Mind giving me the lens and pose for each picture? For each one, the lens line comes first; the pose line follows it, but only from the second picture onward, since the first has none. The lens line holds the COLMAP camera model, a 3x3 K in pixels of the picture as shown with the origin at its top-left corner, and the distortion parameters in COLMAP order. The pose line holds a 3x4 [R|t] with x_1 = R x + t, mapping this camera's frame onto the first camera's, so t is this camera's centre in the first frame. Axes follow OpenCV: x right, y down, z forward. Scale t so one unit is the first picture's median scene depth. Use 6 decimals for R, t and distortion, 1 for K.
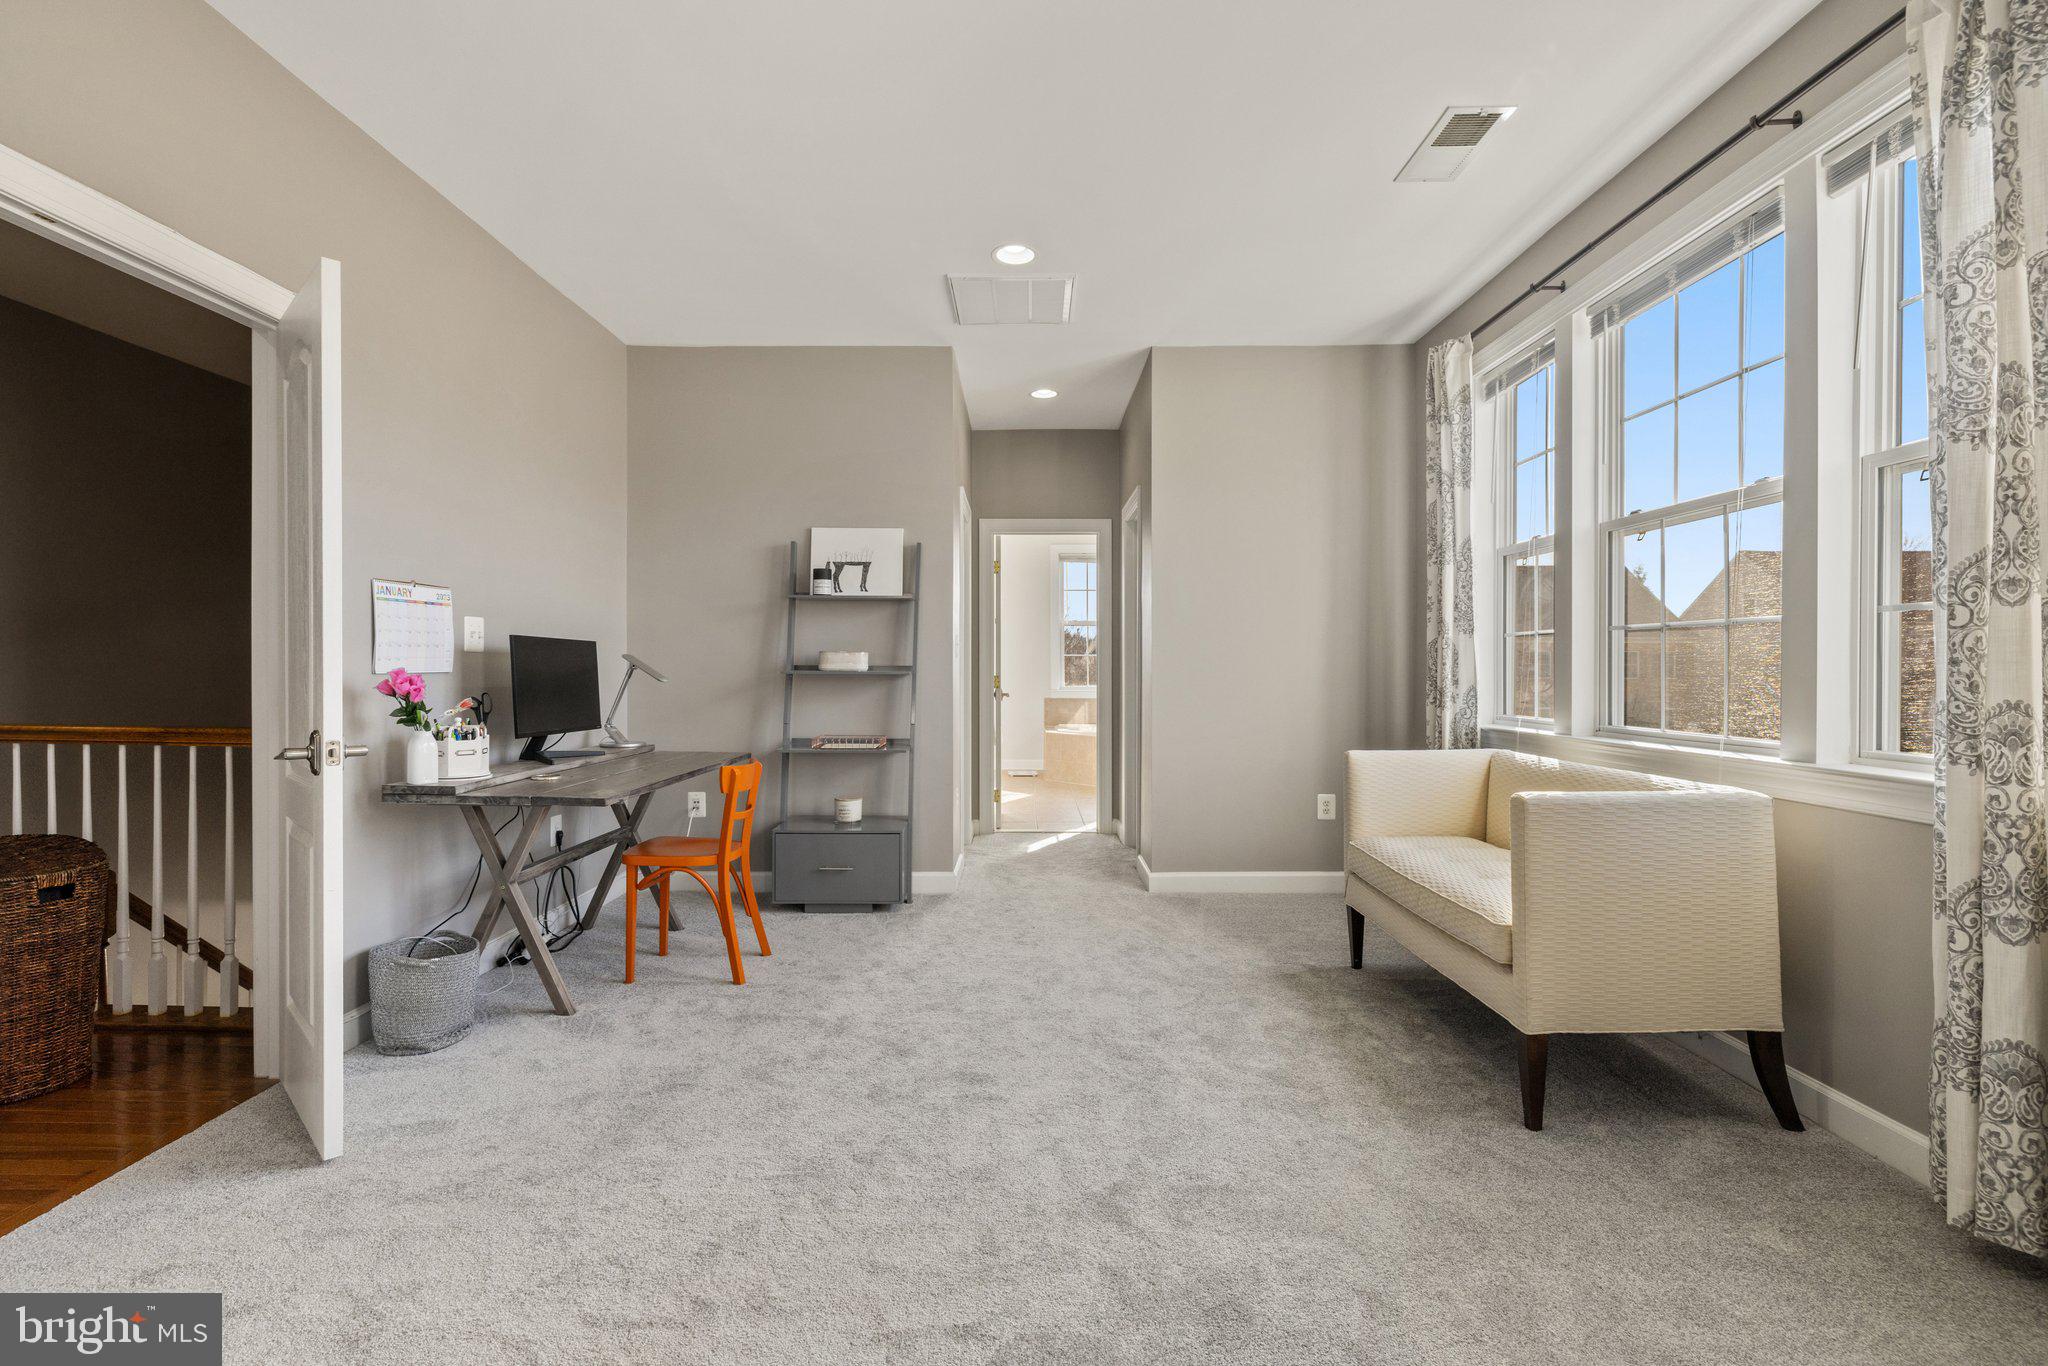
lens RADIAL K [[894.6, 0, 1013.9], [0, 894.6, 668.4], [0, 0, 1]] dist [0.002295, -0.000436]
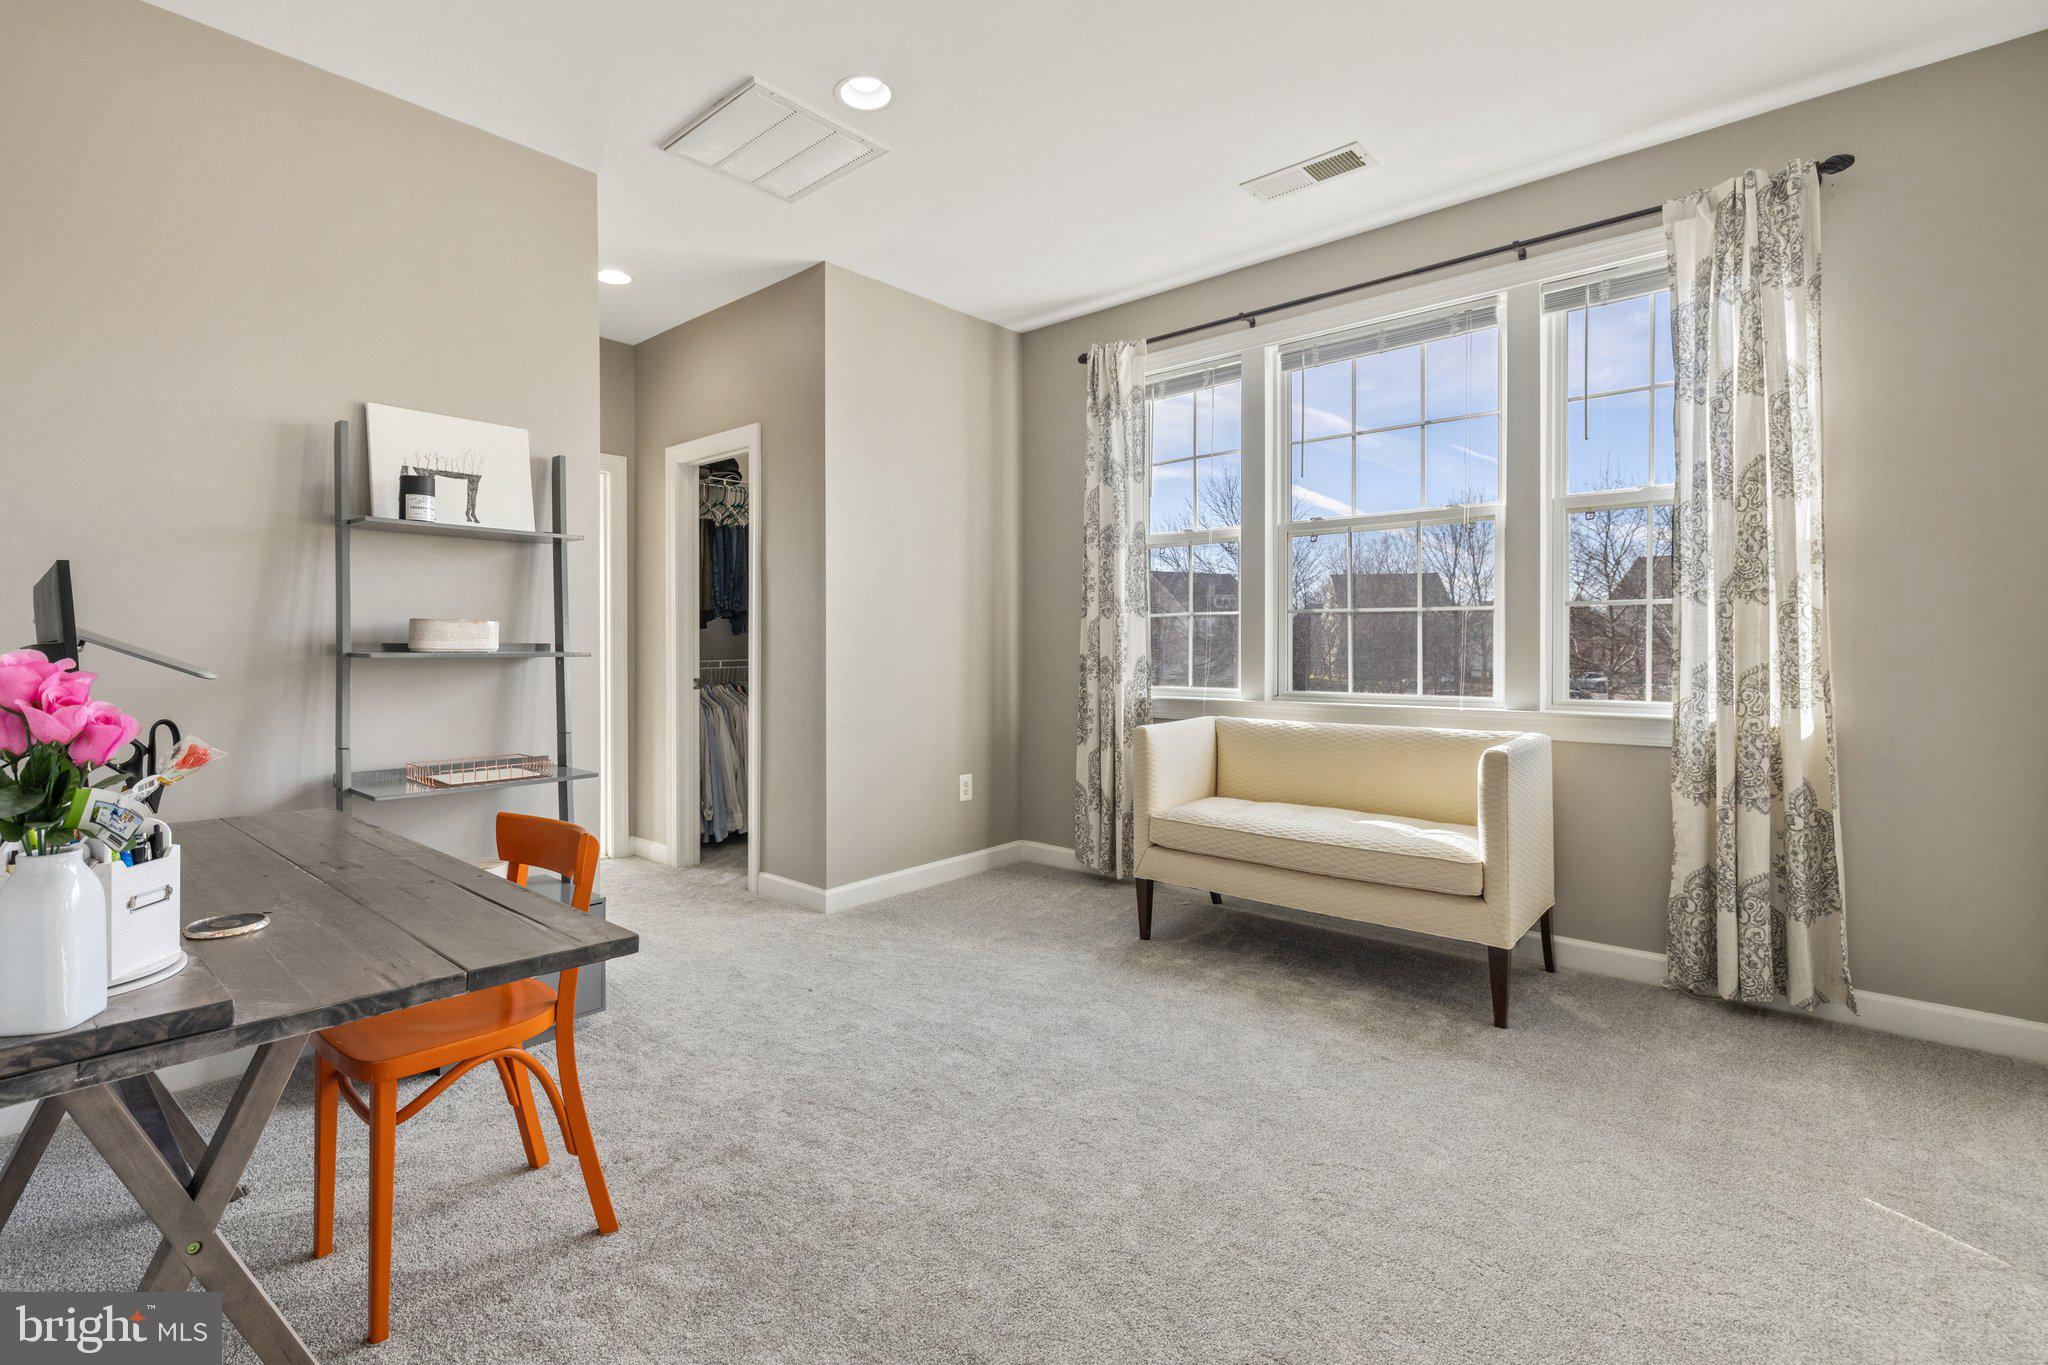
lens RADIAL K [[916.3, 0, 1021.3], [0, 916.3, 644.3], [0, 0, 1]] dist [0.000074, 0.000005]
pose [[0.691998, -0.002211, 0.721896, -0.467596], [0.003079, 0.999995, 0.000110, -0.001469], [-0.721893, 0.002147, 0.692001, 0.381179]]
